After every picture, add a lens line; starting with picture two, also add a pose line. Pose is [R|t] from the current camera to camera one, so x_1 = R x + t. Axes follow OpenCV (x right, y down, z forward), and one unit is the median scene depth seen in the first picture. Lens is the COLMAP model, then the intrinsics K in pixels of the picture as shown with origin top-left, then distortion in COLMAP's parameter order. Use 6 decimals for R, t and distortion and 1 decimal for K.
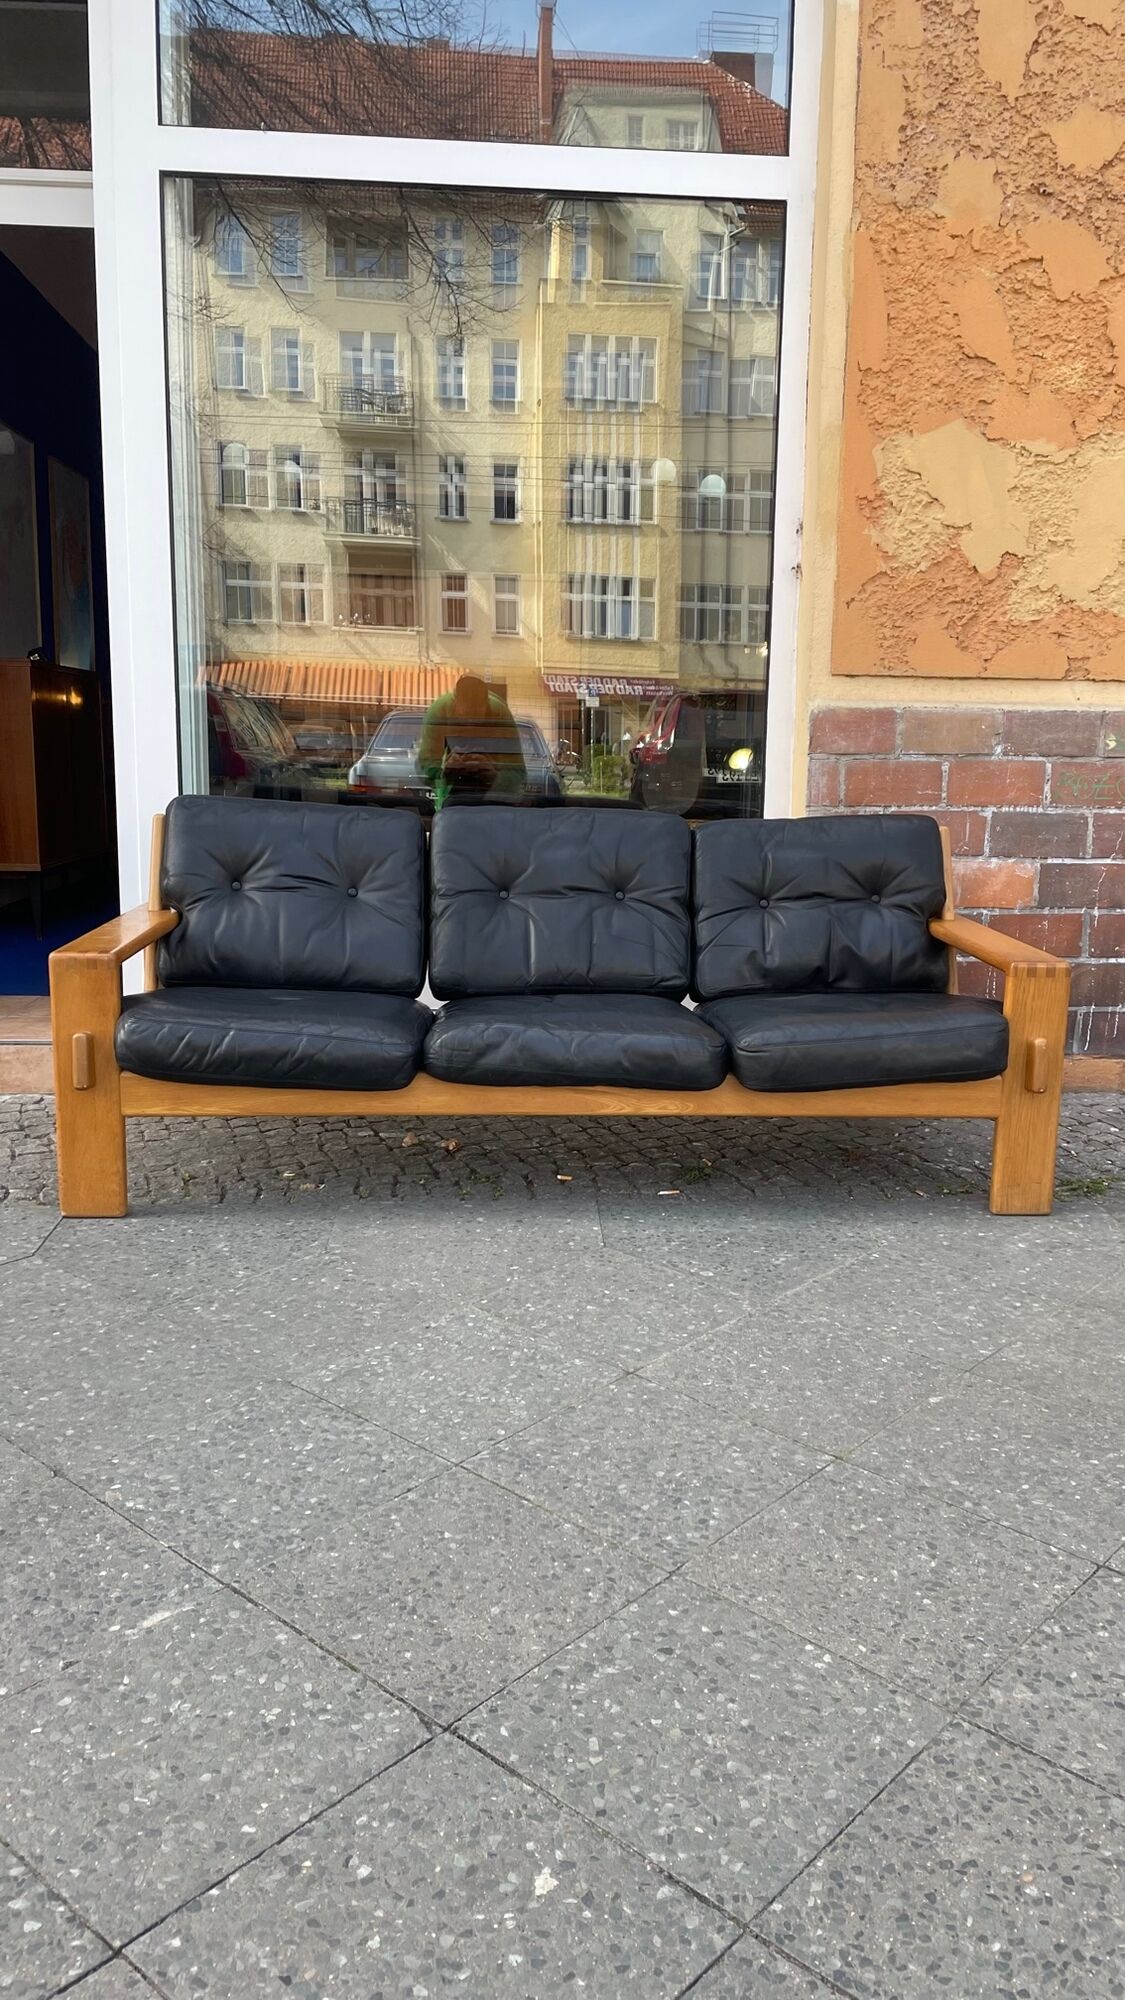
lens RADIAL K [[1503.1, 0, 591.4], [0, 1503.1, 973.1], [0, 0, 1]] dist [0.057490, -0.013939]
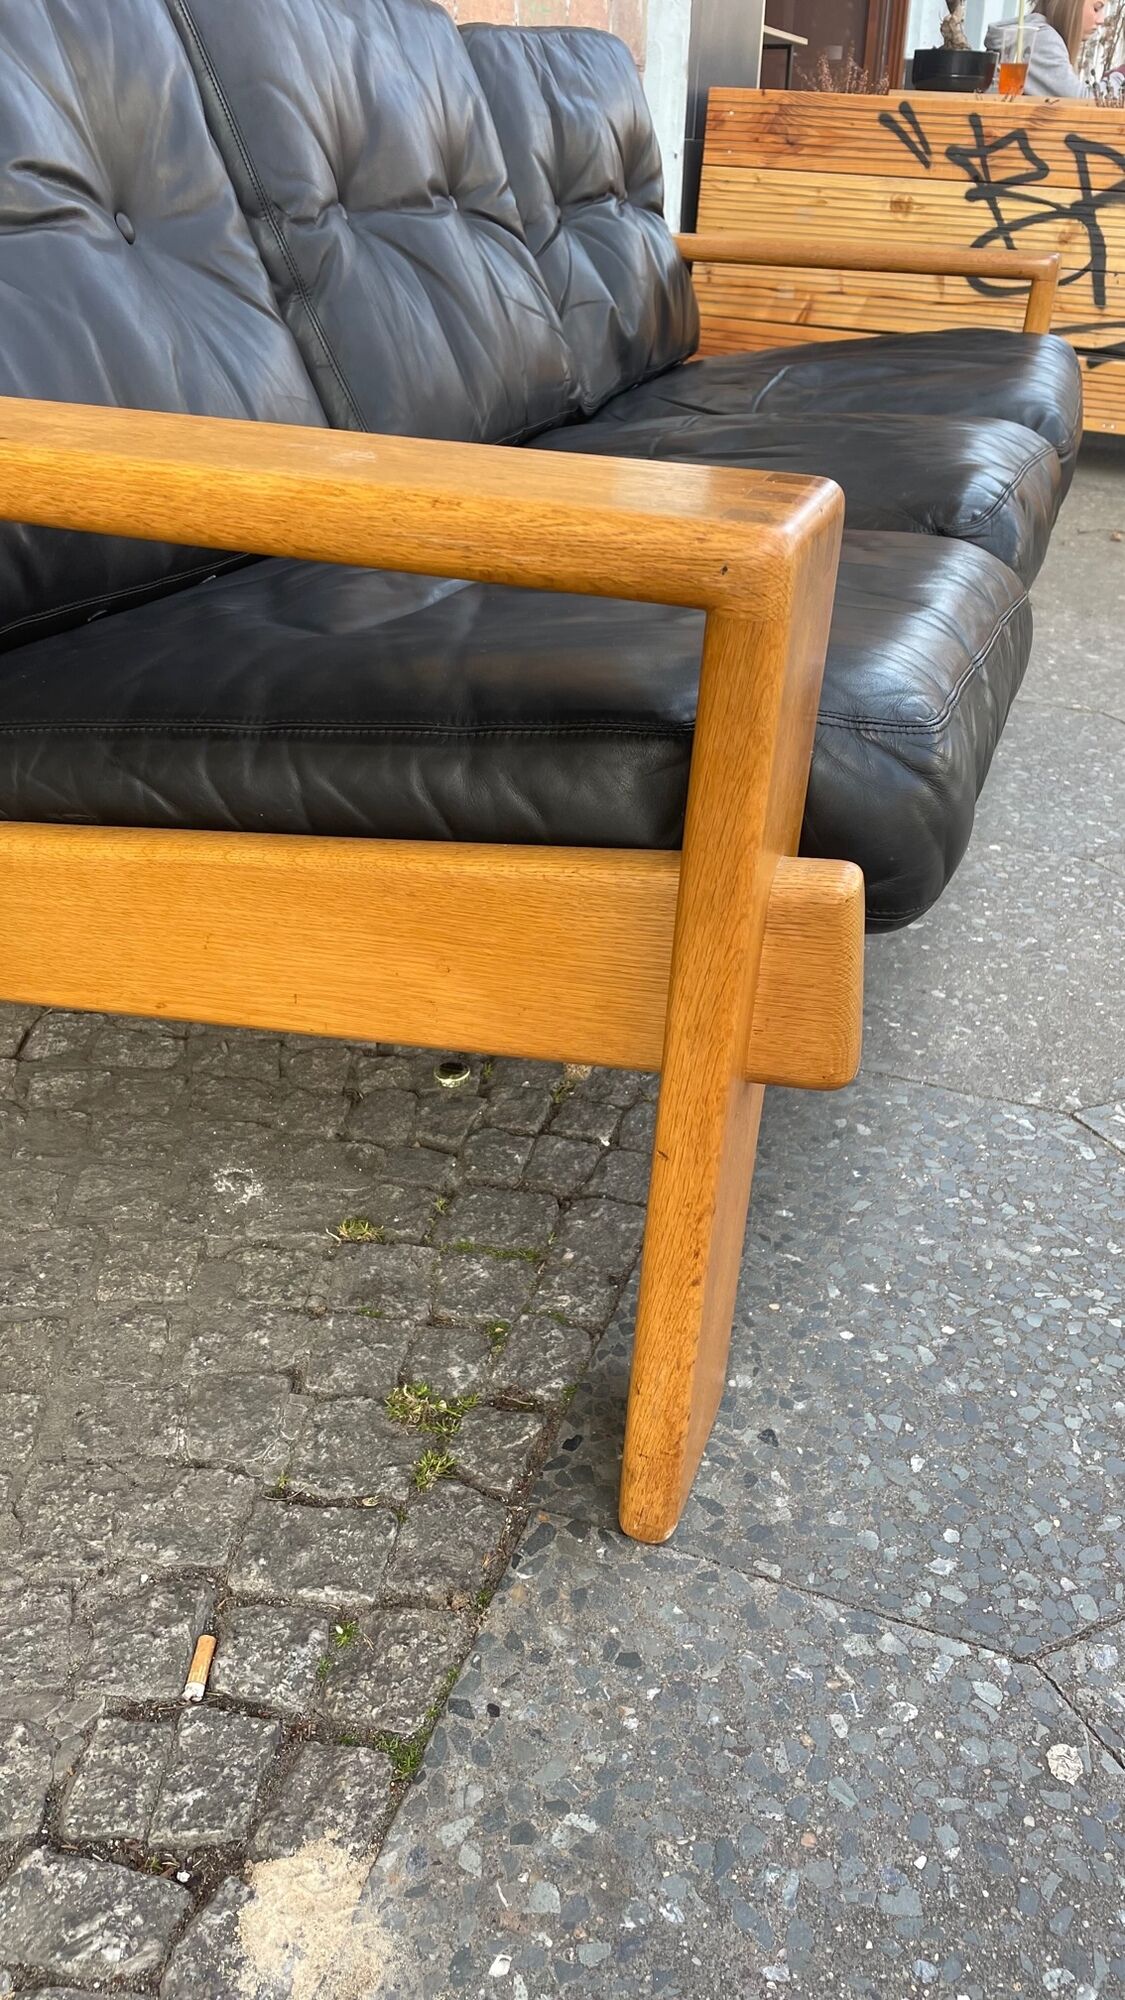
lens RADIAL K [[1518.7, 0, 557.4], [0, 1518.7, 1009.1], [0, 0, 1]] dist [0.083705, -0.115373]
pose [[0.383298, -0.461816, 0.799880, -0.468792], [0.132772, 0.884578, 0.447094, -0.043395], [-0.914032, -0.065169, 0.400373, 0.806257]]
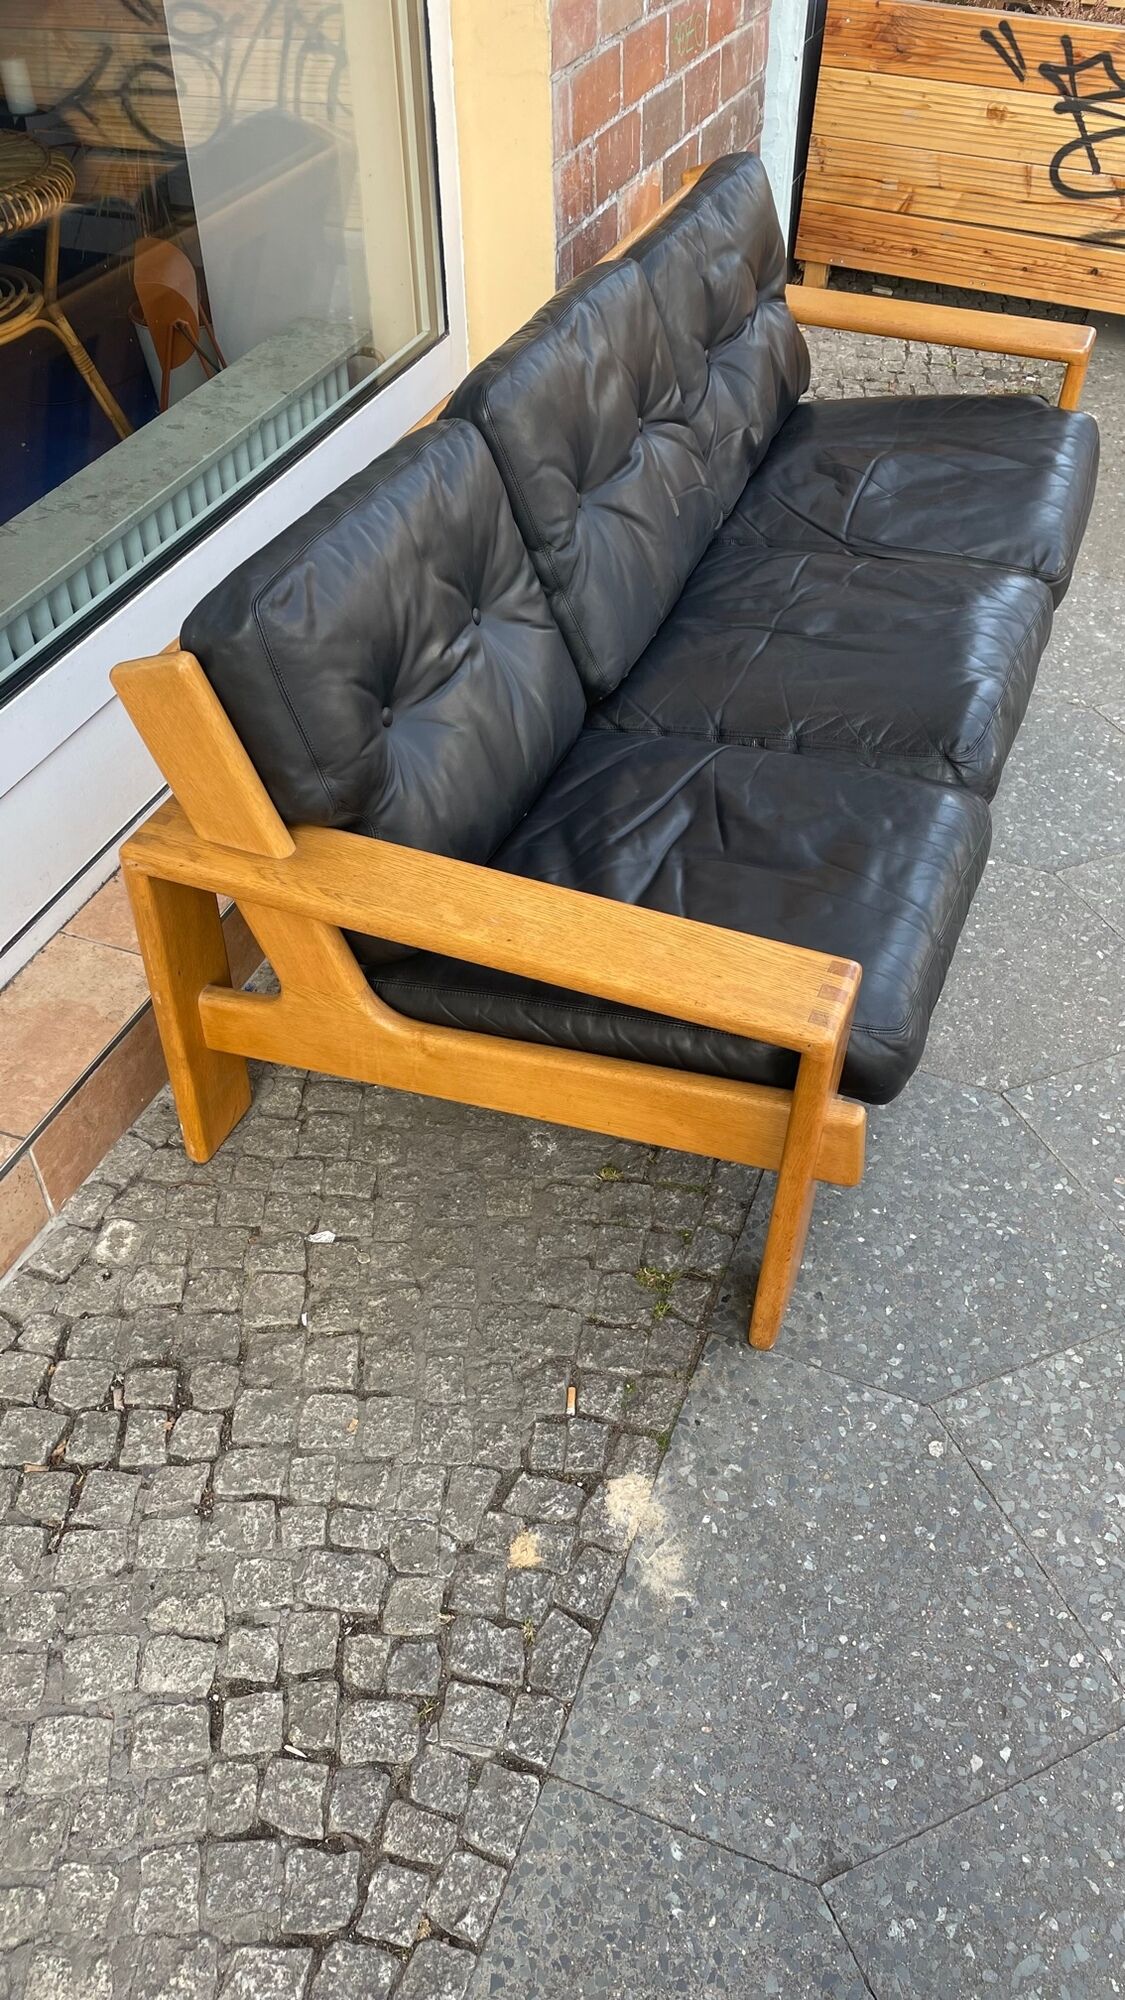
lens RADIAL K [[1518.7, 0, 587.8], [0, 1518.7, 991.9], [0, 0, 1]] dist [0.083705, -0.115373]
pose [[0.412081, -0.630687, 0.657589, -0.607659], [0.145274, 0.757961, 0.635917, -0.304453], [-0.899491, -0.166519, 0.403964, 0.743733]]
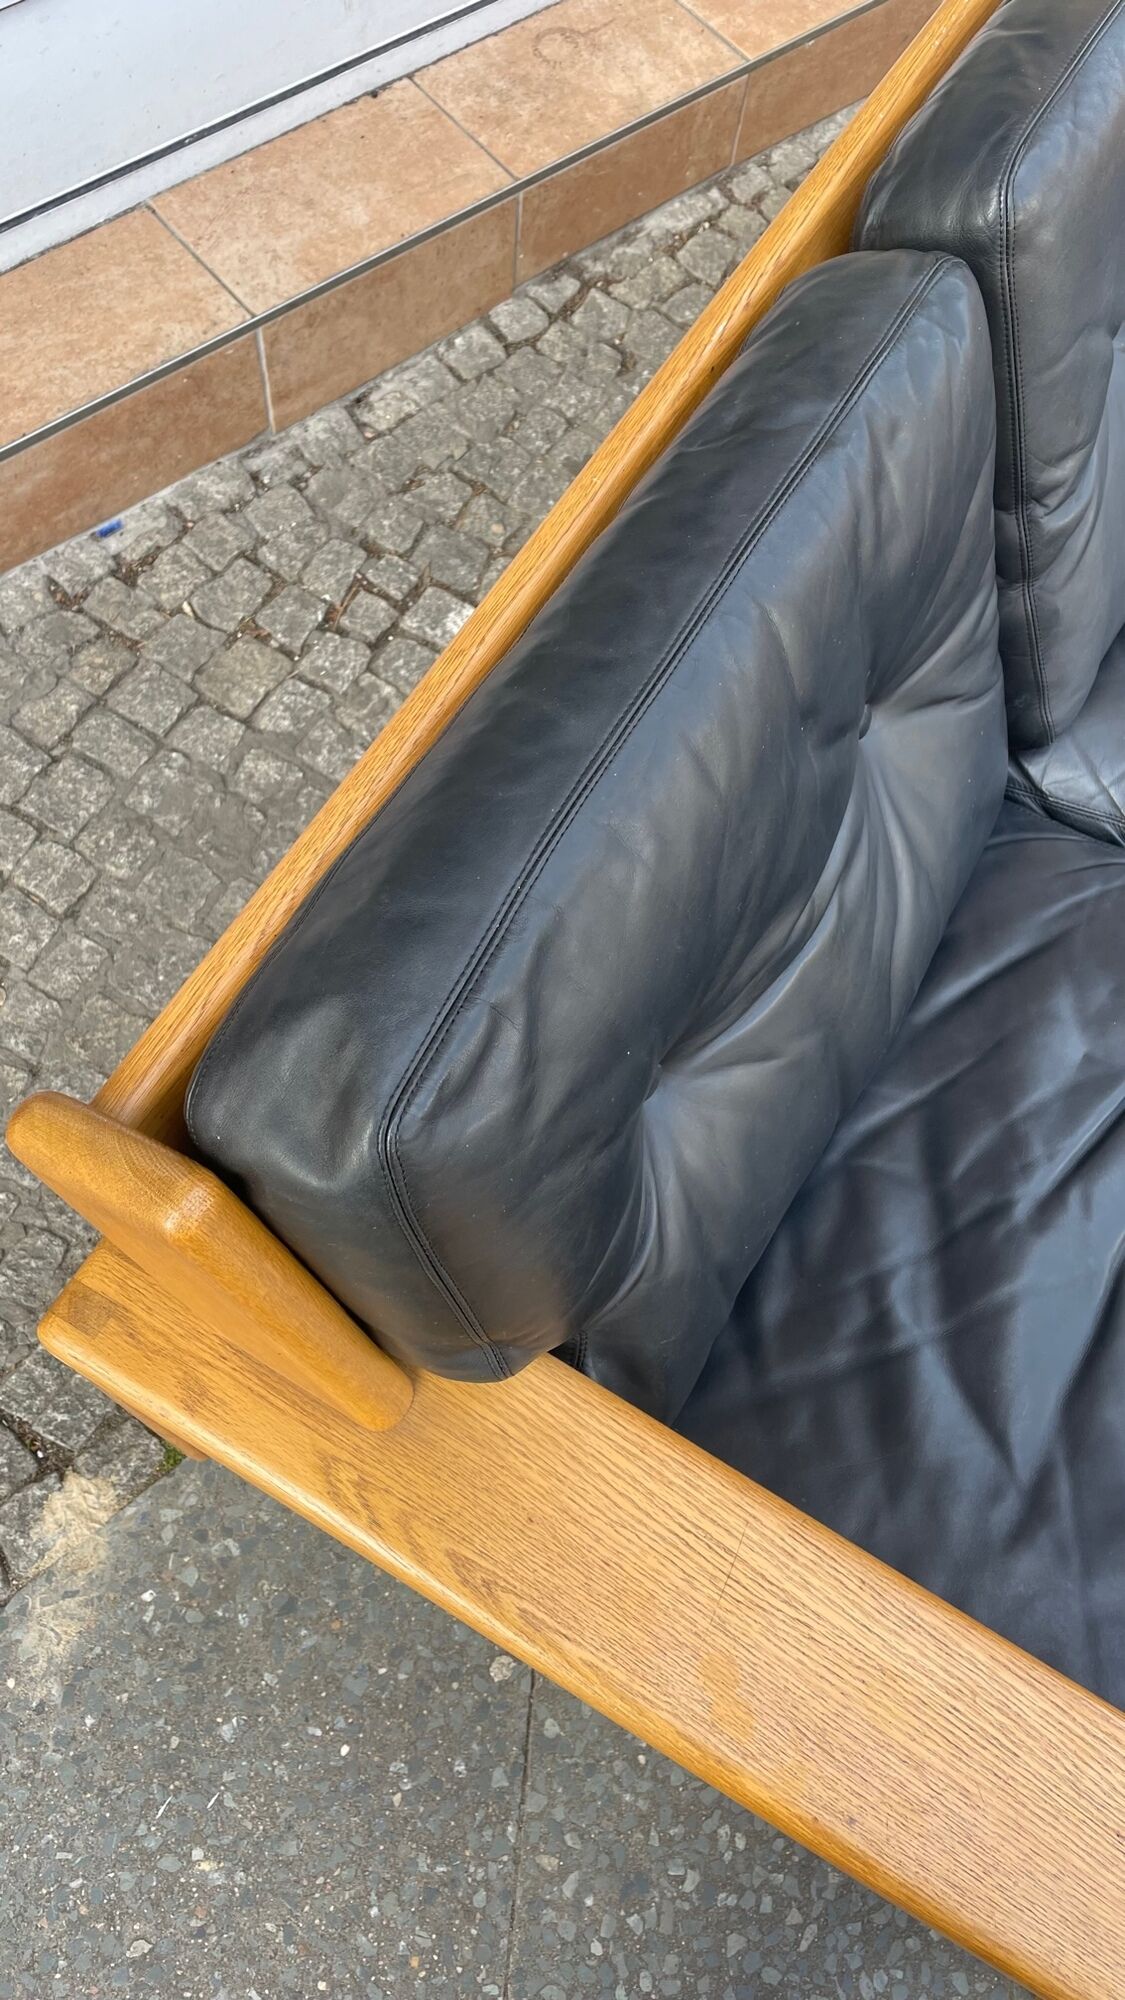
lens RADIAL K [[1518.7, 0, 576.6], [0, 1518.7, 985.1], [0, 0, 1]] dist [0.083705, -0.115373]
pose [[0.803819, -0.522744, 0.283926, -0.323382], [0.033736, 0.516578, 0.855575, -0.228201], [-0.593917, -0.678149, 0.432870, 0.764090]]
